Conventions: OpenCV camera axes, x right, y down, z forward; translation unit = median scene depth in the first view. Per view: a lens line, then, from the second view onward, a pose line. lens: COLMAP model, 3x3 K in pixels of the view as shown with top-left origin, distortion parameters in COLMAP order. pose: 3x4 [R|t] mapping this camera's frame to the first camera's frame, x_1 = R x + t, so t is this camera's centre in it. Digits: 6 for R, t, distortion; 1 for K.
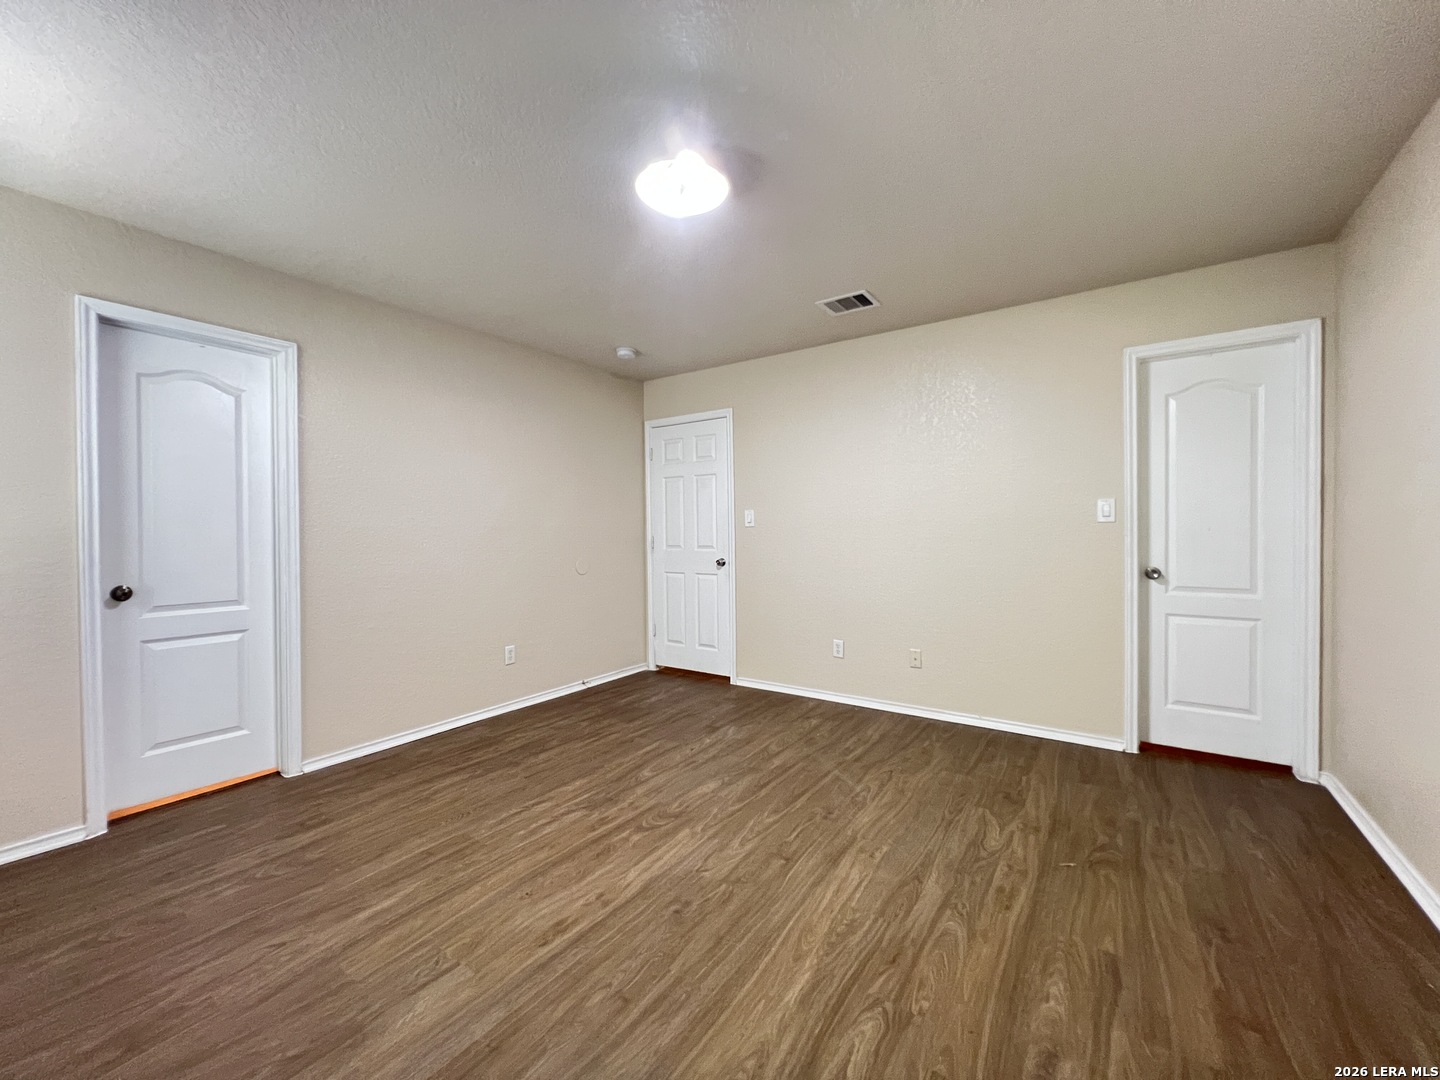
lens RADIAL K [[580.6, 0, 719.2], [0, 580.6, 539.2], [0, 0, 1]] dist [0.001002, 0.000204]
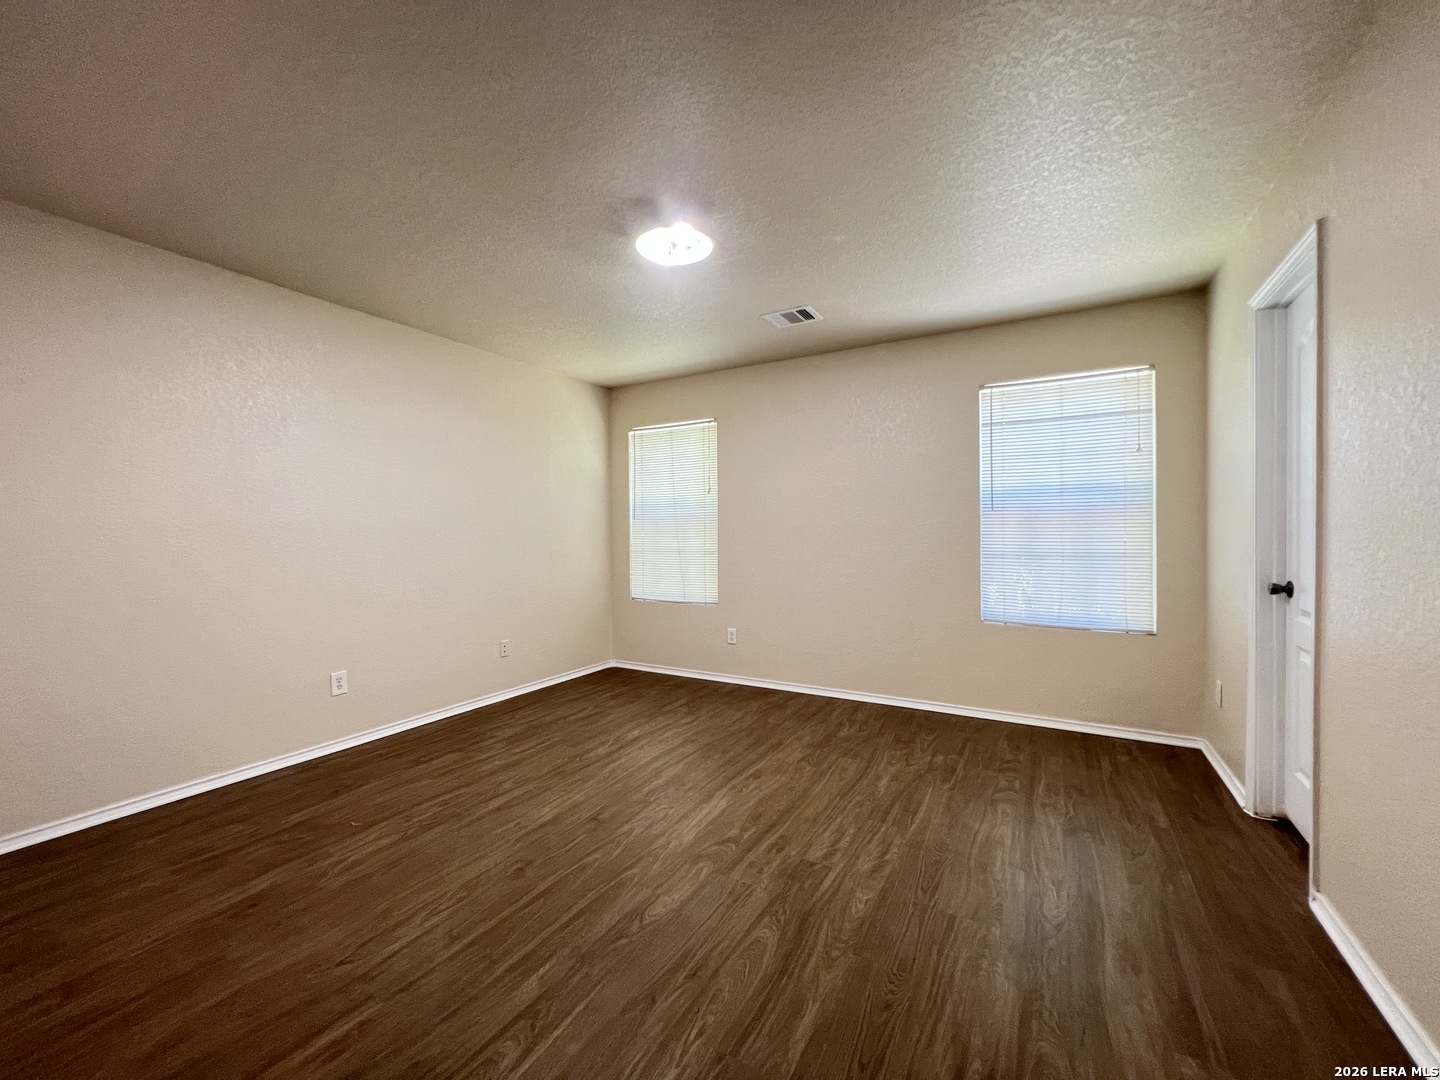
lens RADIAL K [[580.6, 0, 720.4], [0, 580.6, 537.5], [0, 0, 1]] dist [0.001002, 0.000204]
pose [[-0.996435, 0.018245, -0.082362, -0.043311], [0.016886, 0.999710, 0.017158, -0.022728], [0.082652, 0.015706, -0.996455, 1.995461]]
